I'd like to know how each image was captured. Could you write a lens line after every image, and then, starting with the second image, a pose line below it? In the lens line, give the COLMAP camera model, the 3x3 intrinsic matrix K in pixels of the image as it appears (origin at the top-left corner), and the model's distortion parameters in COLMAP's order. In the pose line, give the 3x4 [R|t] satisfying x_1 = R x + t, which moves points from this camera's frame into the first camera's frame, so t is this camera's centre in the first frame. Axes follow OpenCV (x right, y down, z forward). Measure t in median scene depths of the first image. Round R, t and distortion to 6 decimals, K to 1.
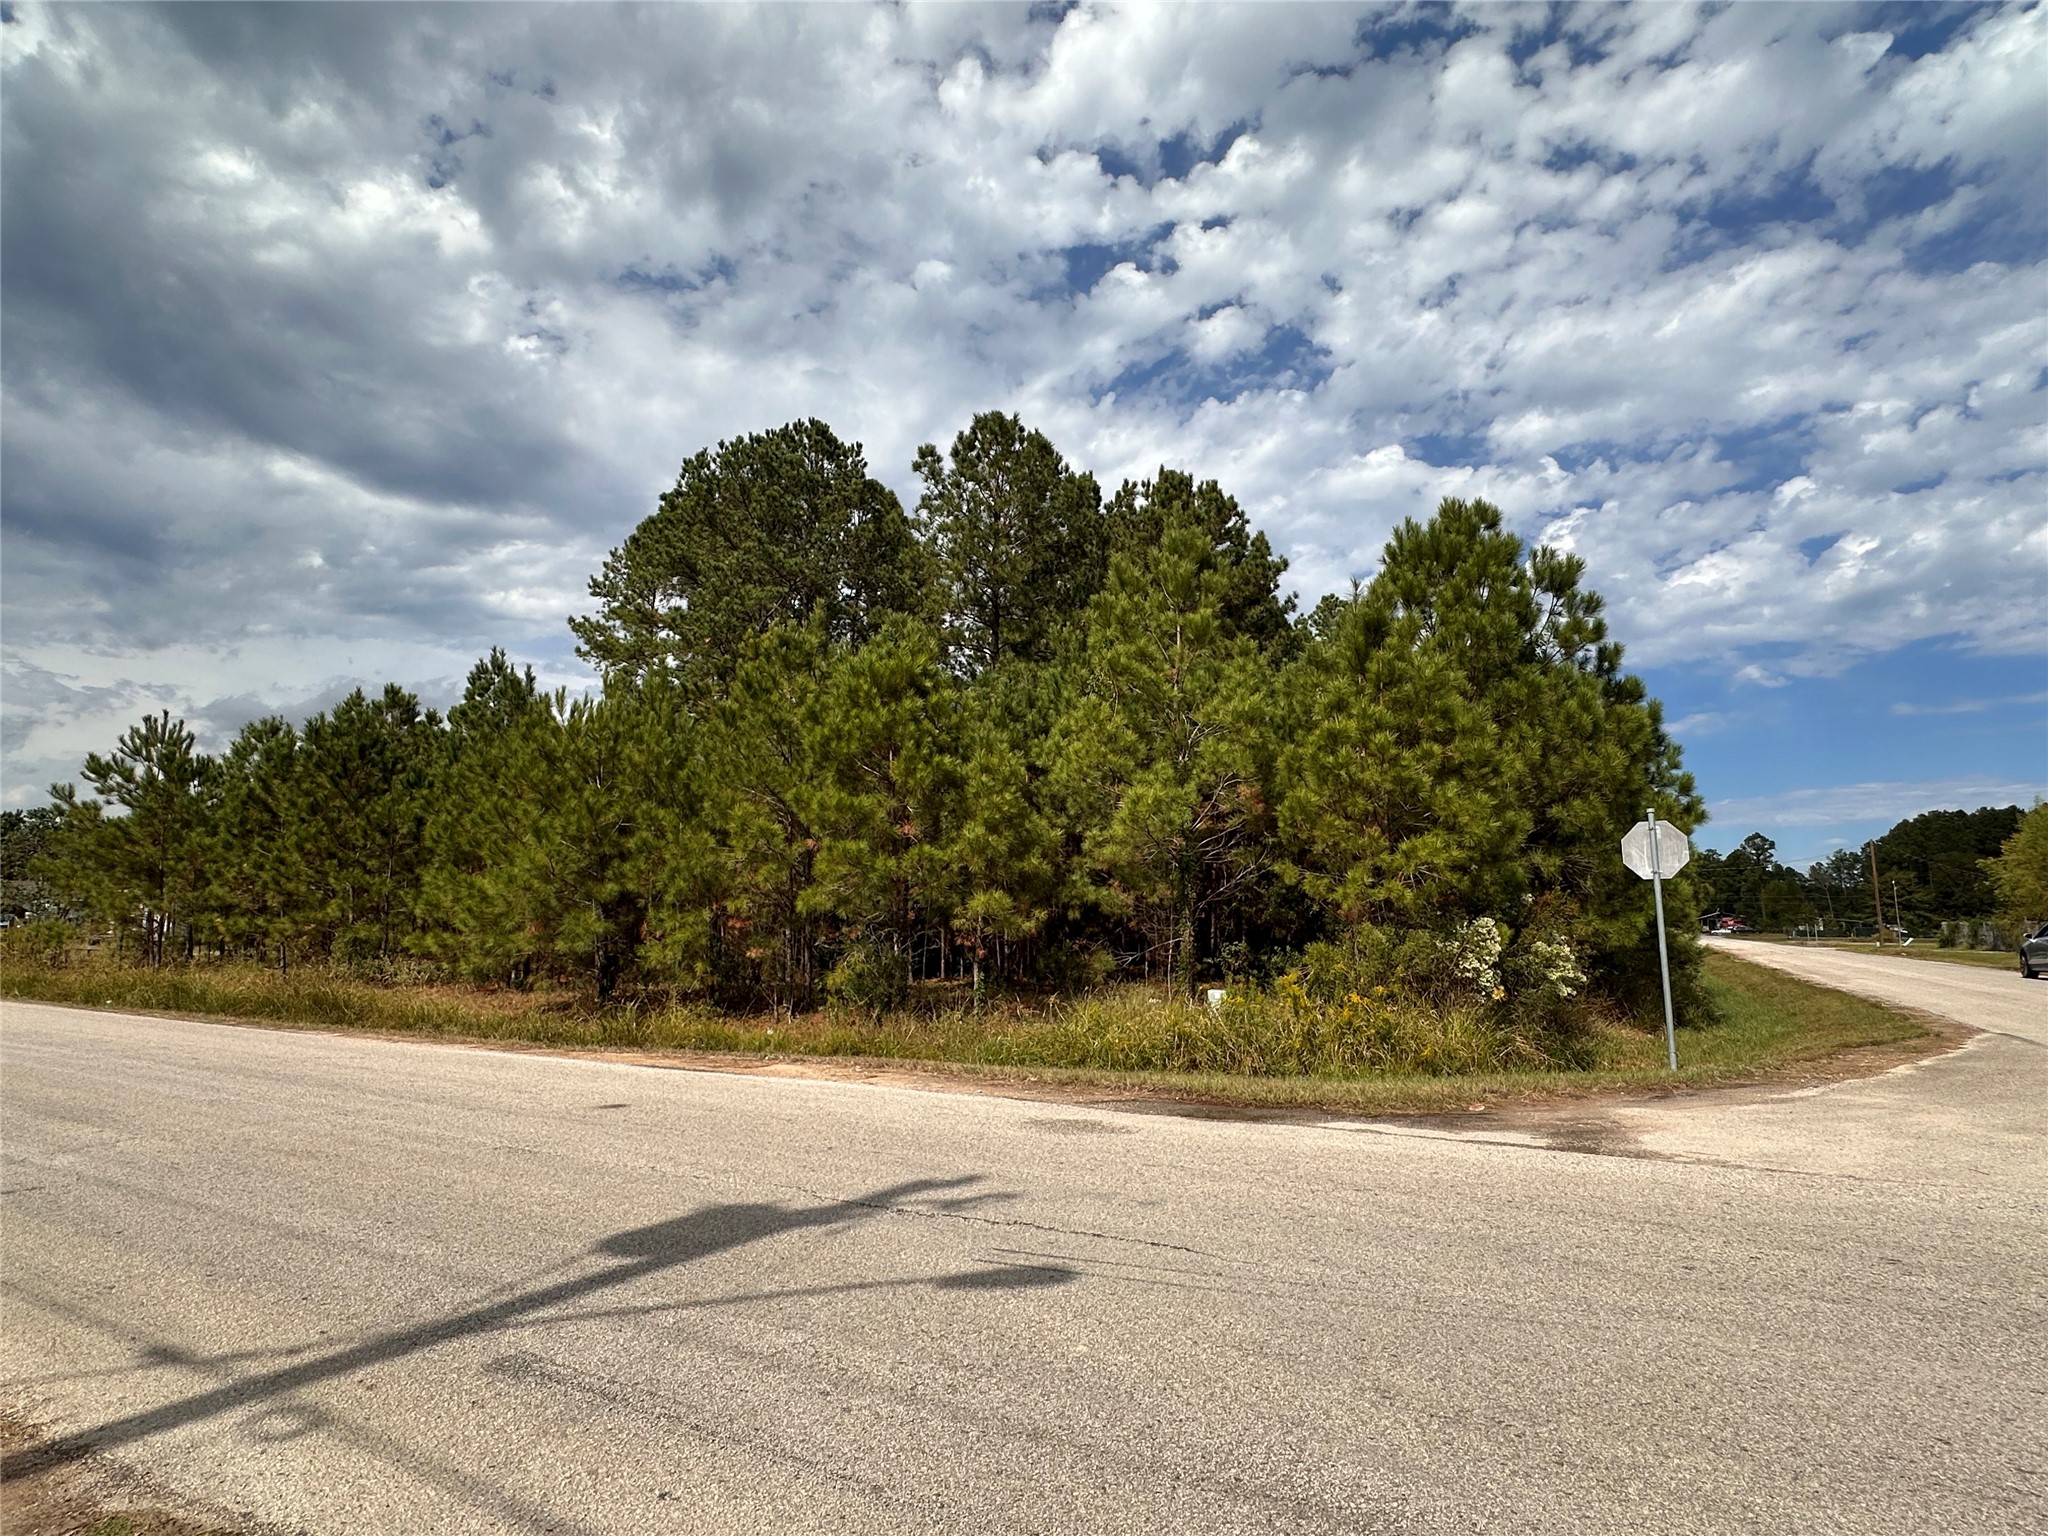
lens RADIAL K [[1369.3, 0, 1187.6], [0, 1369.3, 731.8], [0, 0, 1]] dist [-0.012156, 0.010866]
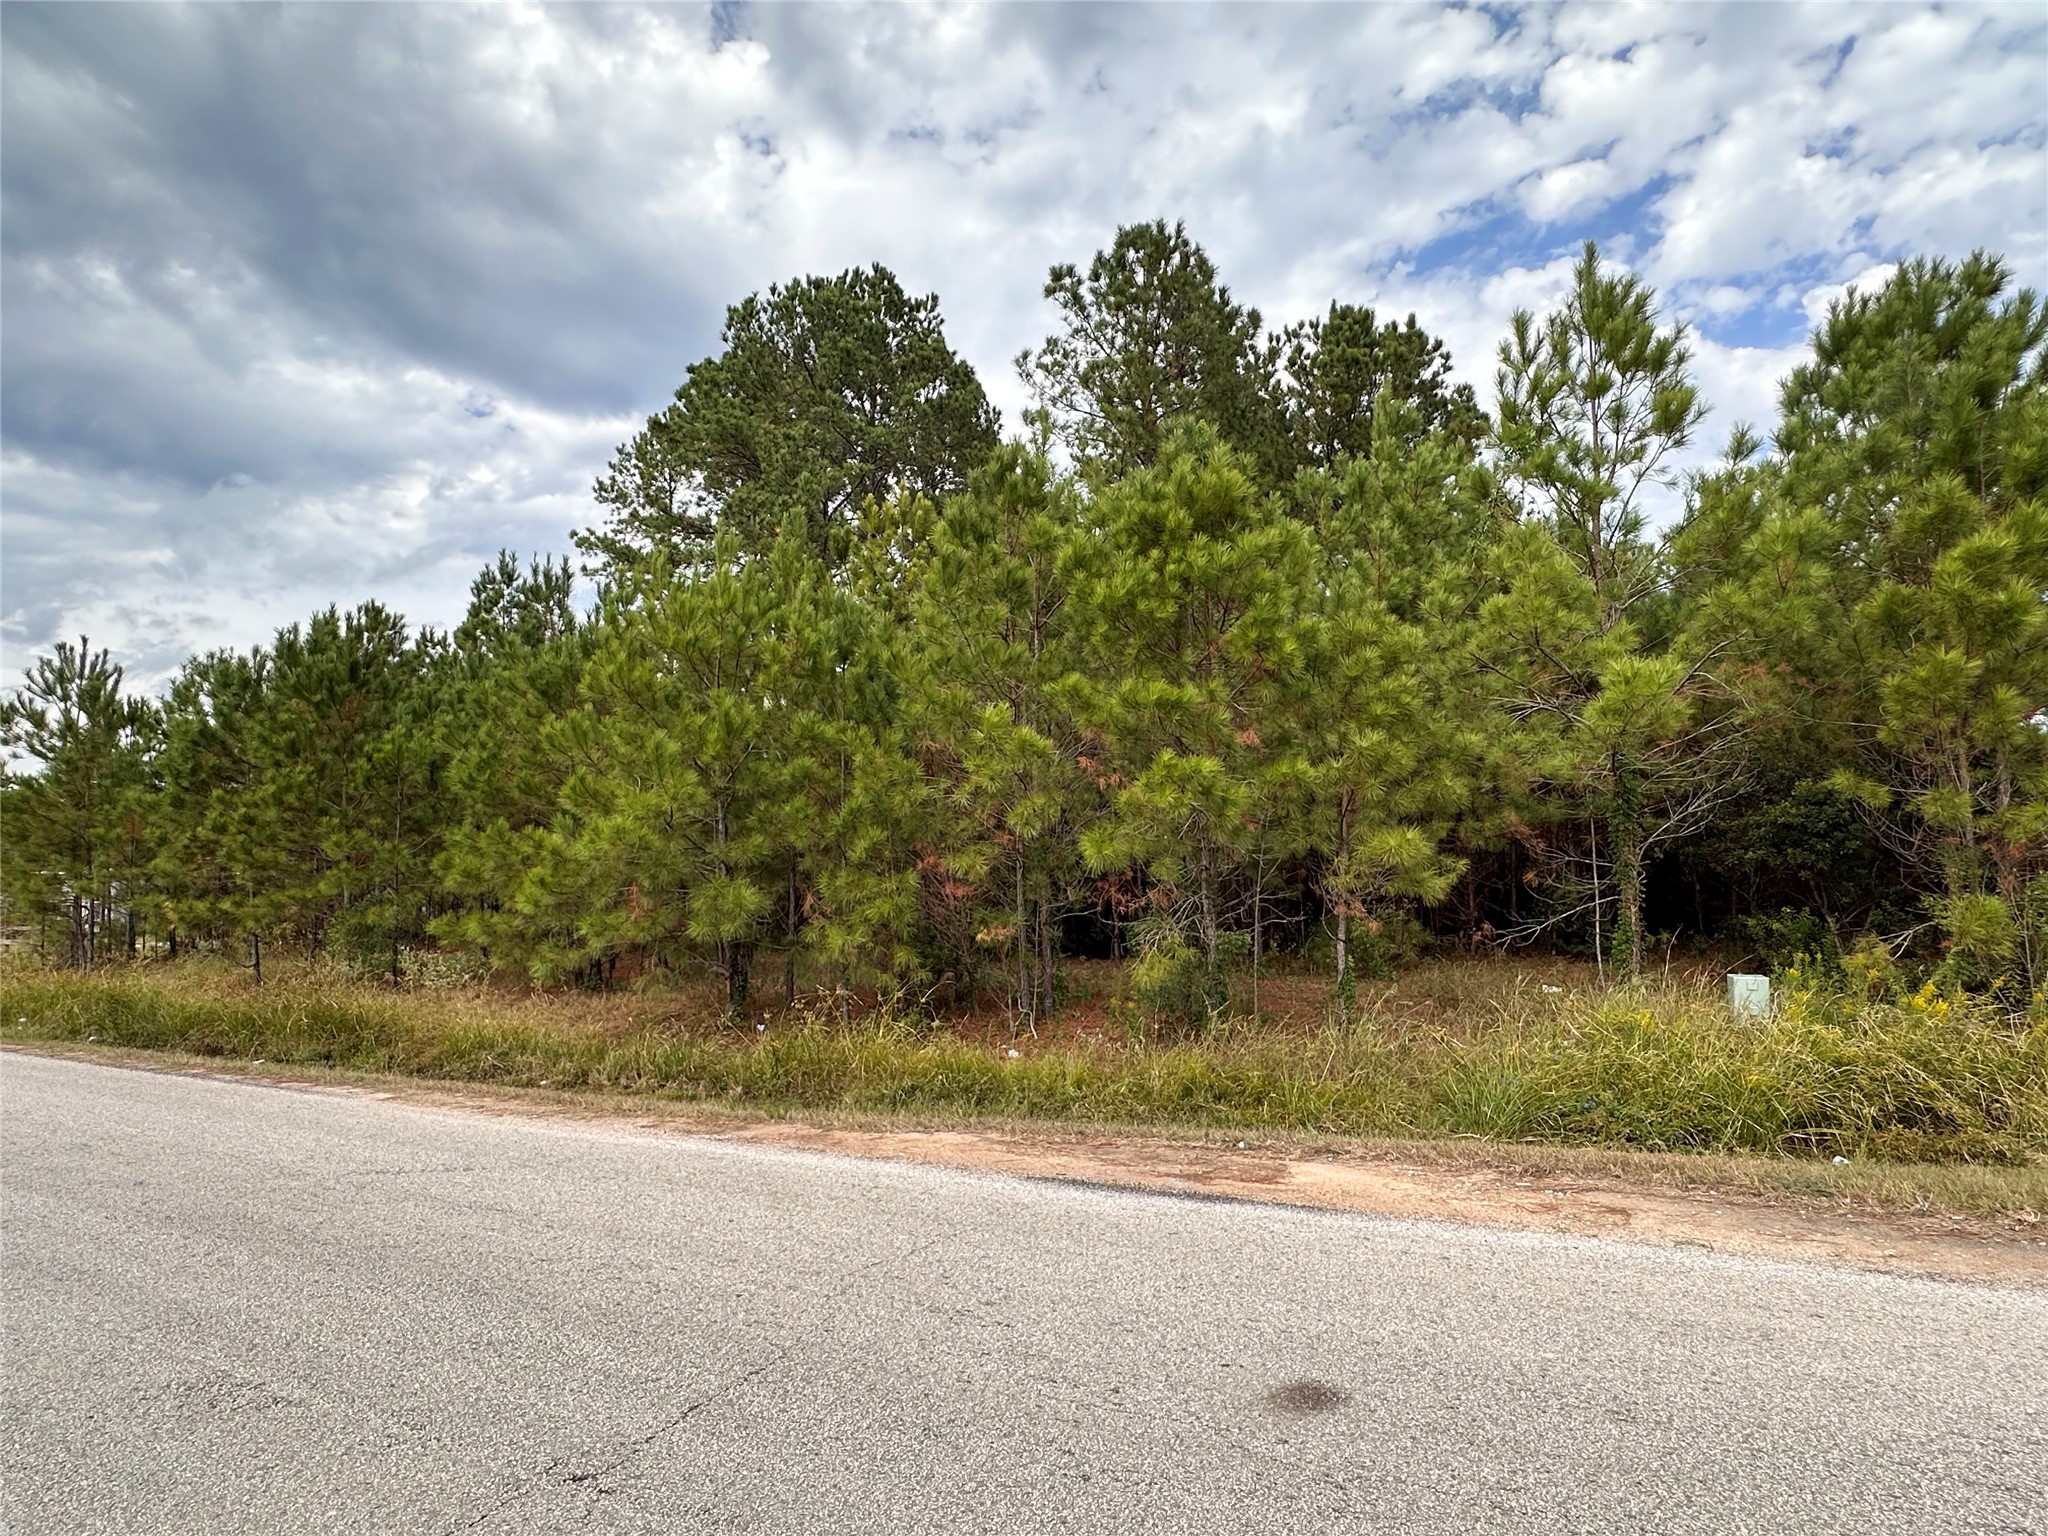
lens RADIAL K [[1154.7, 0, 994.1], [0, 1154.7, 765.1], [0, 0, 1]] dist [-0.006315, 0.004095]
pose [[0.999630, -0.025667, 0.009003, -0.268120], [0.025254, 0.998741, 0.043336, 0.047151], [-0.010104, -0.043093, 0.999020, 0.377837]]
